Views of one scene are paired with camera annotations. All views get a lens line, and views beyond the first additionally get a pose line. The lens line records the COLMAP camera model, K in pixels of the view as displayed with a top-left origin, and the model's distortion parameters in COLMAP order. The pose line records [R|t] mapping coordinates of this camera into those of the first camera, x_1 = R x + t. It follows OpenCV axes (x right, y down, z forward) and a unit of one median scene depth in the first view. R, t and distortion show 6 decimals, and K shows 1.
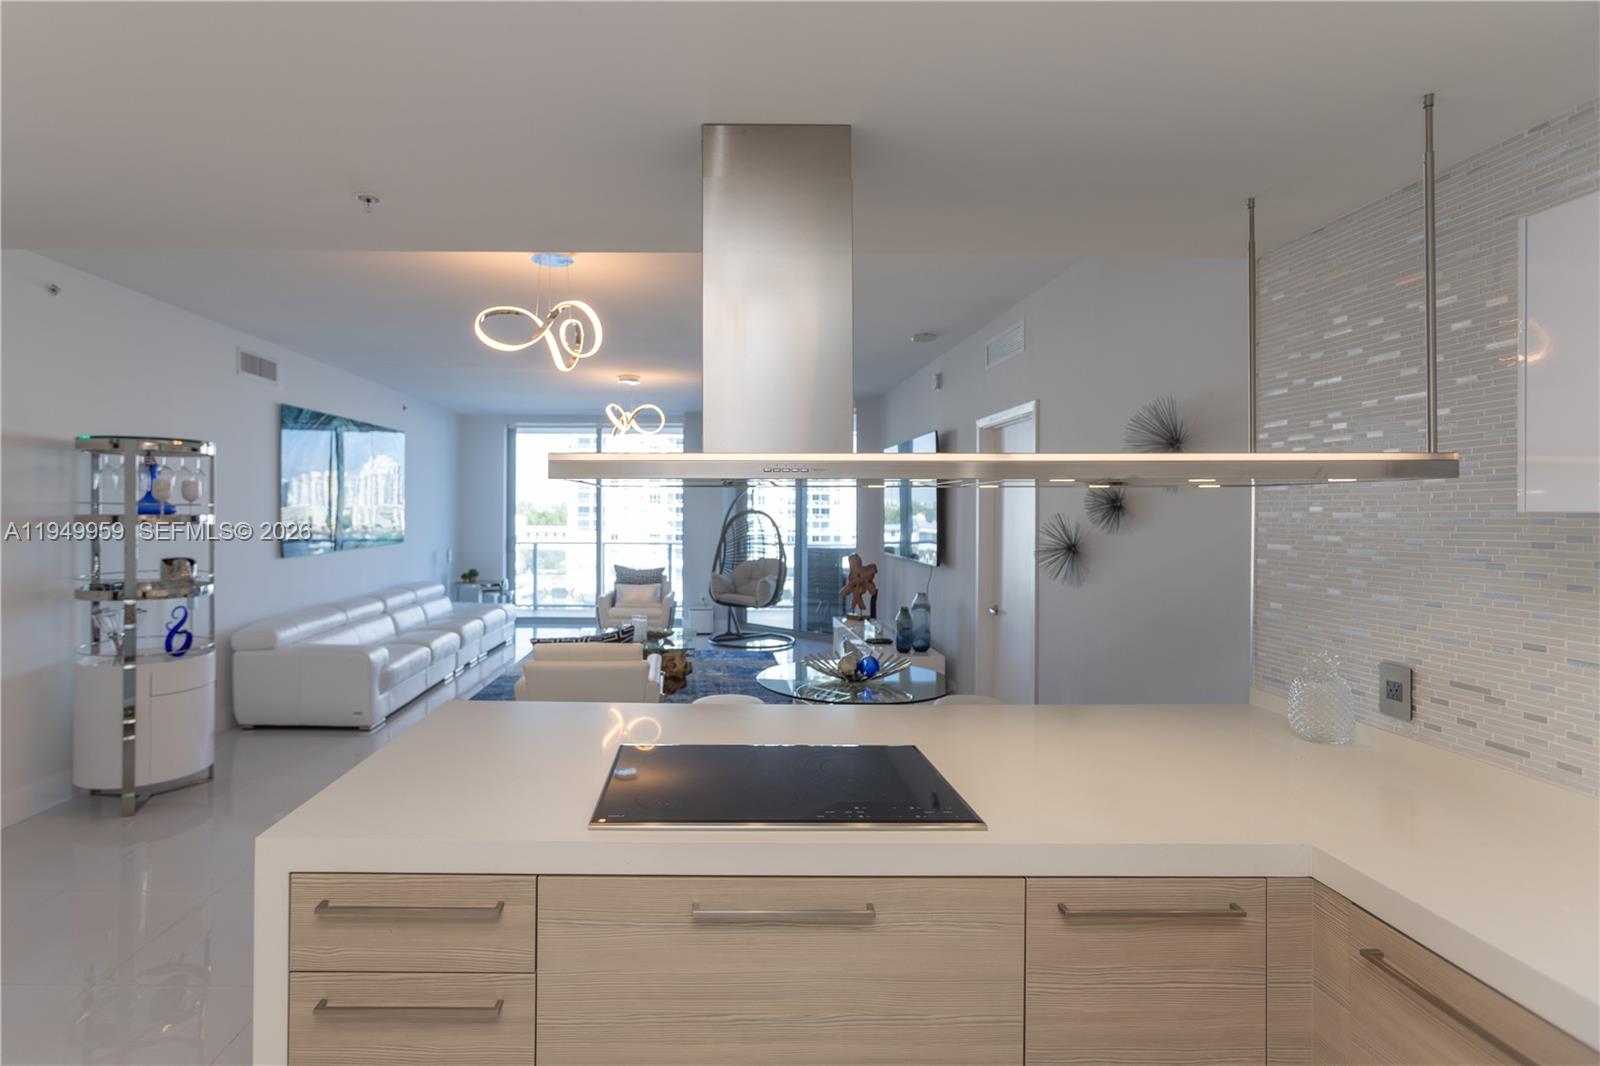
lens RADIAL K [[794.6, 0, 712.5], [0, 794.6, 511.5], [0, 0, 1]] dist [0.011618, 0.004362]
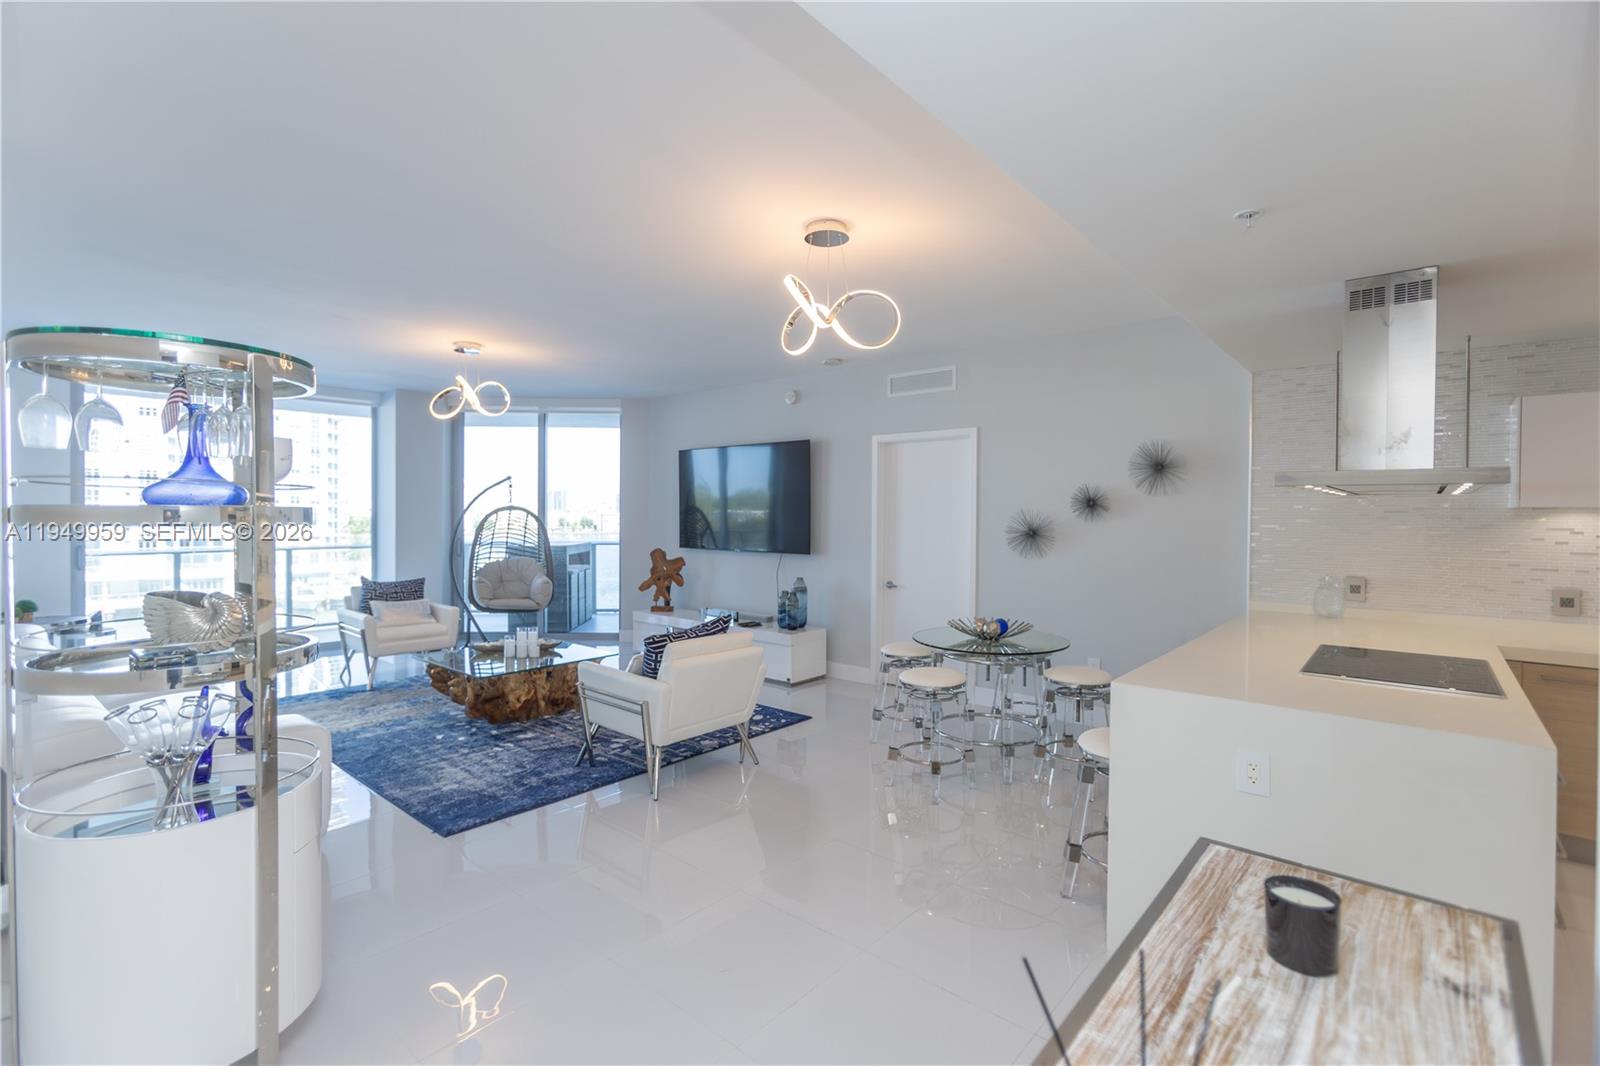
lens RADIAL K [[742.7, 0, 793.5], [0, 742.7, 542.1], [0, 0, 1]] dist [0.006052, -0.002852]
pose [[0.650421, -0.028350, 0.759045, -0.579306], [-0.003249, 0.999190, 0.040103, 0.005624], [-0.759567, -0.028551, 0.649802, 0.297093]]
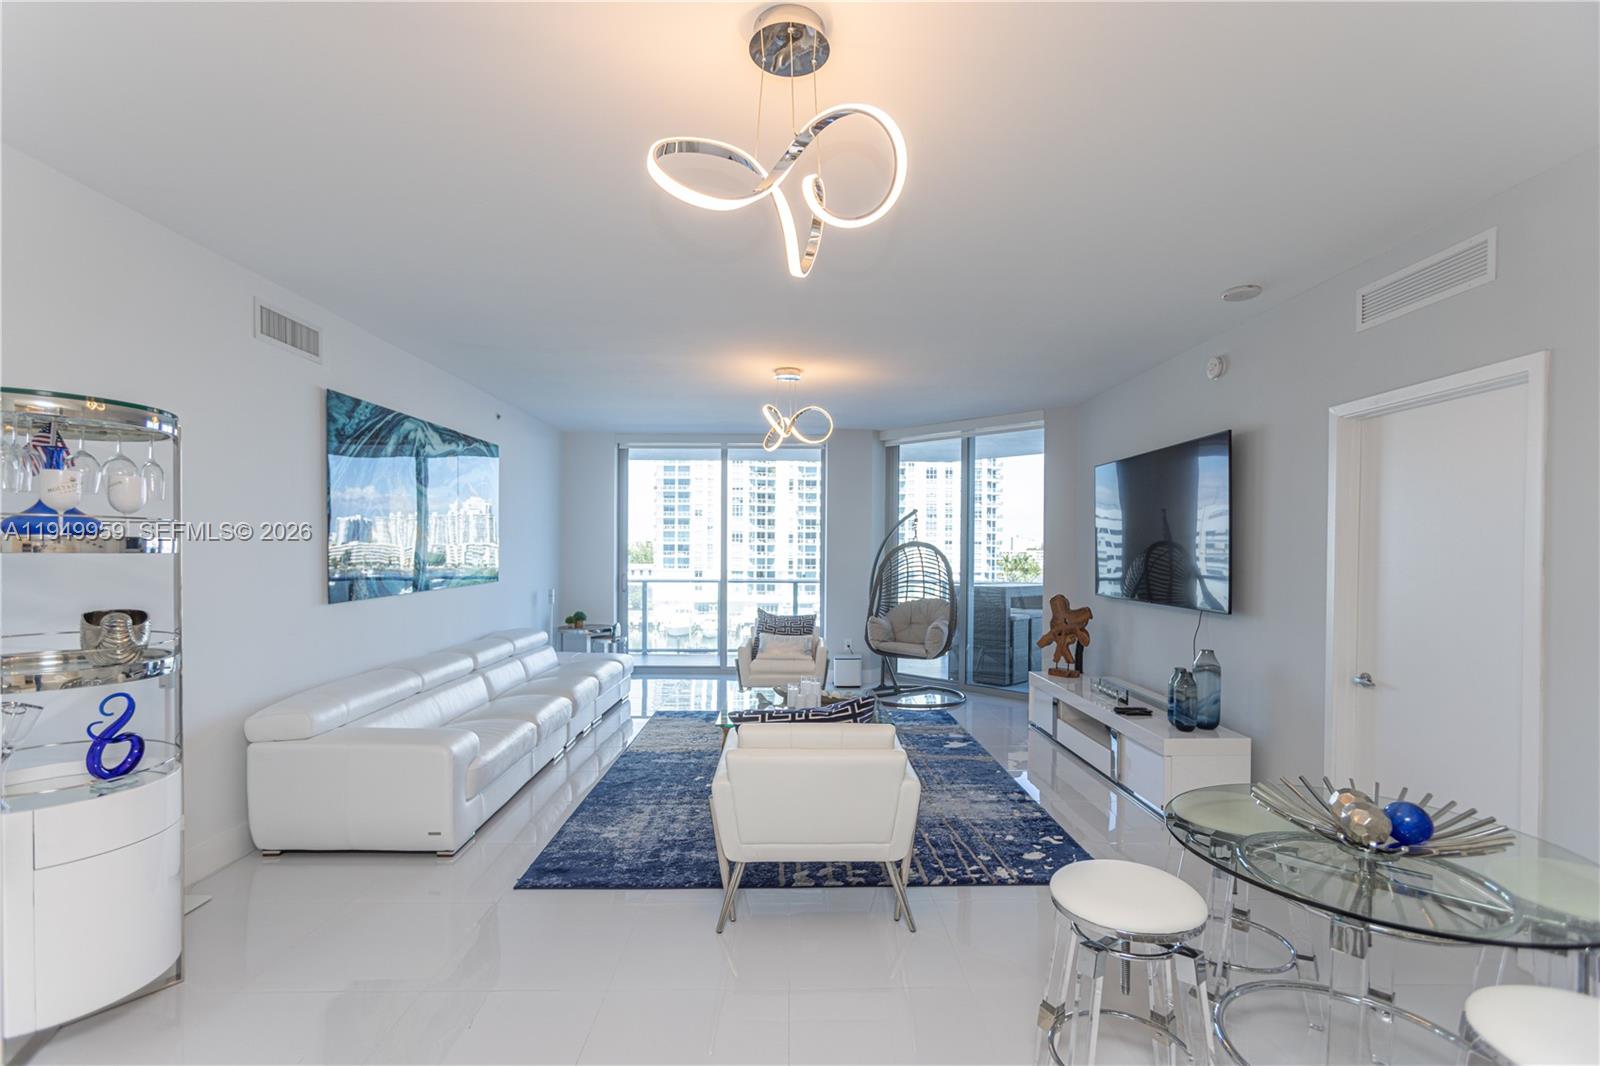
lens RADIAL K [[742.7, 0, 805.4], [0, 742.7, 555.7], [0, 0, 1]] dist [0.006052, -0.002852]
pose [[0.999683, 0.000094, 0.025189, -0.128798], [-0.000286, 0.999971, 0.007637, 0.009574], [-0.025187, -0.007642, 0.999654, 0.321937]]
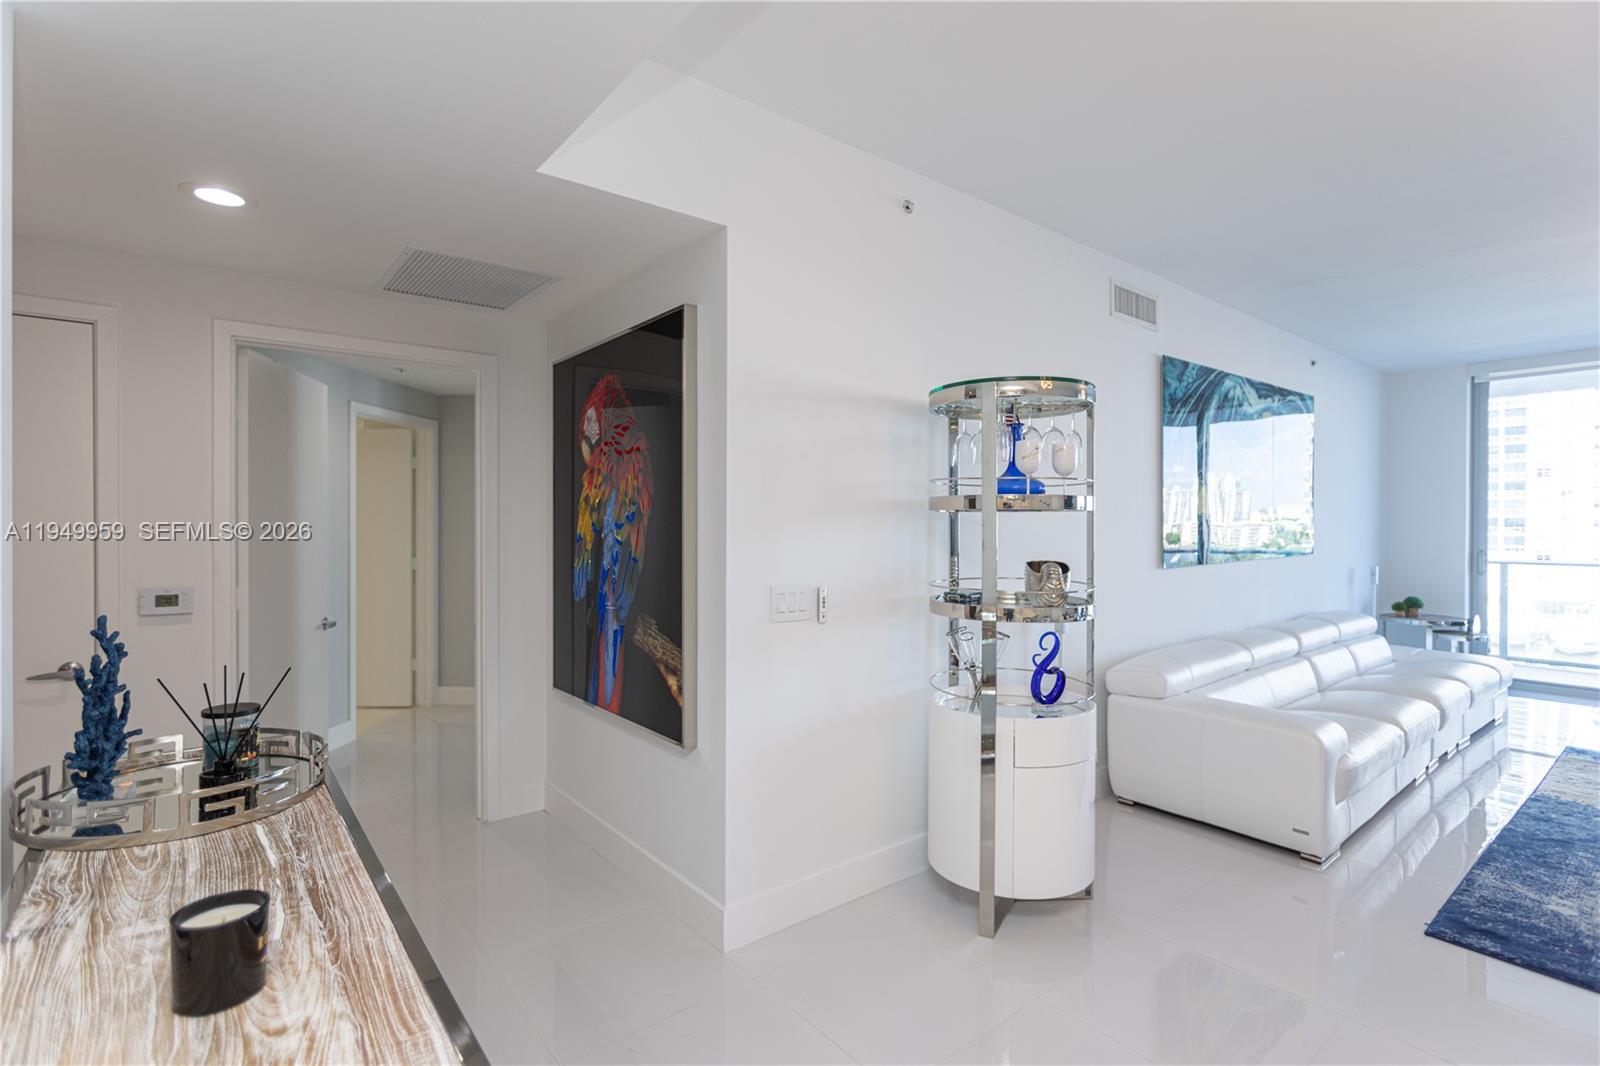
lens RADIAL K [[742.7, 0, 785.5], [0, 742.7, 539.1], [0, 0, 1]] dist [0.006052, -0.002852]
pose [[0.623416, 0.010219, -0.781824, -0.226806], [0.001586, 0.999896, 0.014334, 0.021711], [0.781889, -0.010176, 0.623335, 0.312693]]
